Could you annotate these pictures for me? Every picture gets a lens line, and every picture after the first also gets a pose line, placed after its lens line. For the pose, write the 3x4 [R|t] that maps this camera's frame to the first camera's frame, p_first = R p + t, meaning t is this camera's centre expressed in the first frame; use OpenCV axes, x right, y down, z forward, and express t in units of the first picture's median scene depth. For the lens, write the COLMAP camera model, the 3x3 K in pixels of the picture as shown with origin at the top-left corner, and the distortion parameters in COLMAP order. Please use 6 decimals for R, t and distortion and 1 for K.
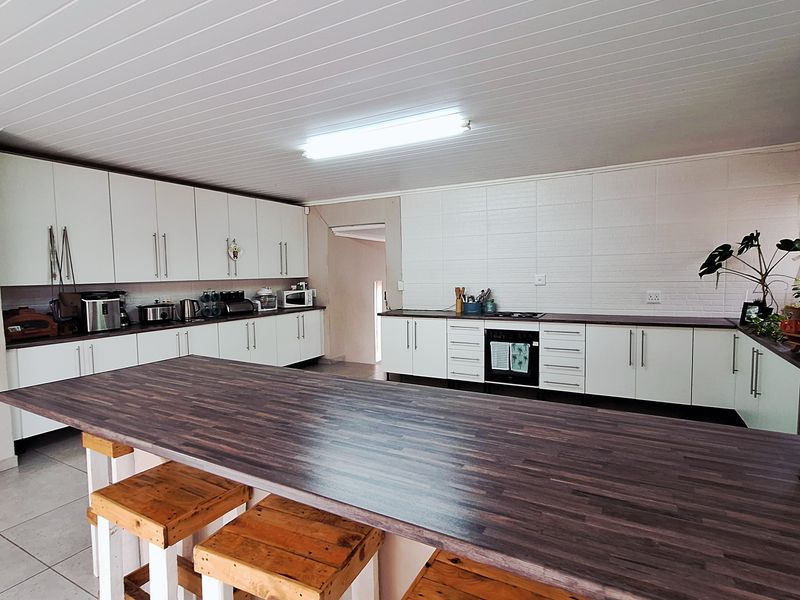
lens RADIAL K [[428.0, 0, 400.0], [0, 428.0, 300.0], [0, 0, 1]] dist [-0.002094, -0.000195]
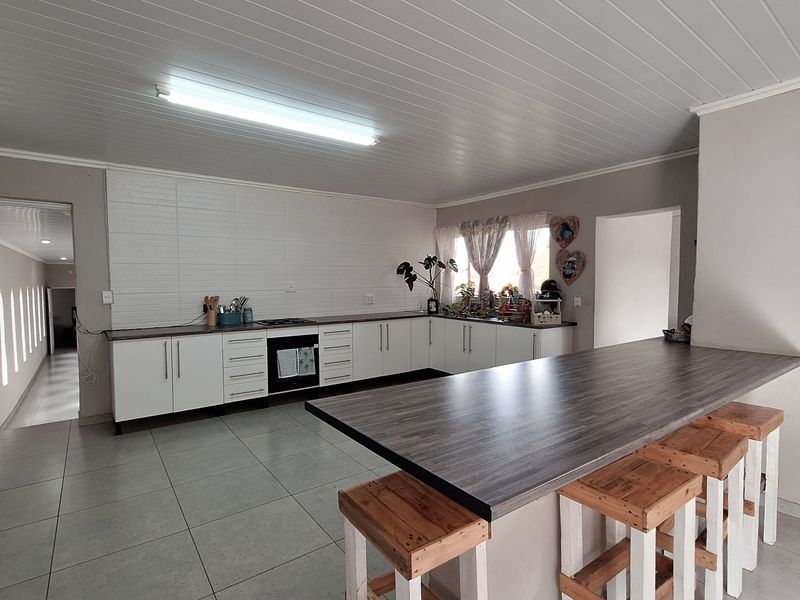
lens RADIAL K [[417.8, 0, 400.0], [0, 417.8, 300.0], [0, 0, 1]] dist [-0.000557, 0.000797]
pose [[0.429054, -0.030296, 0.902771, -0.532585], [0.058604, 0.998265, 0.005649, -0.005749], [-0.901376, 0.050483, 0.430085, 0.354169]]
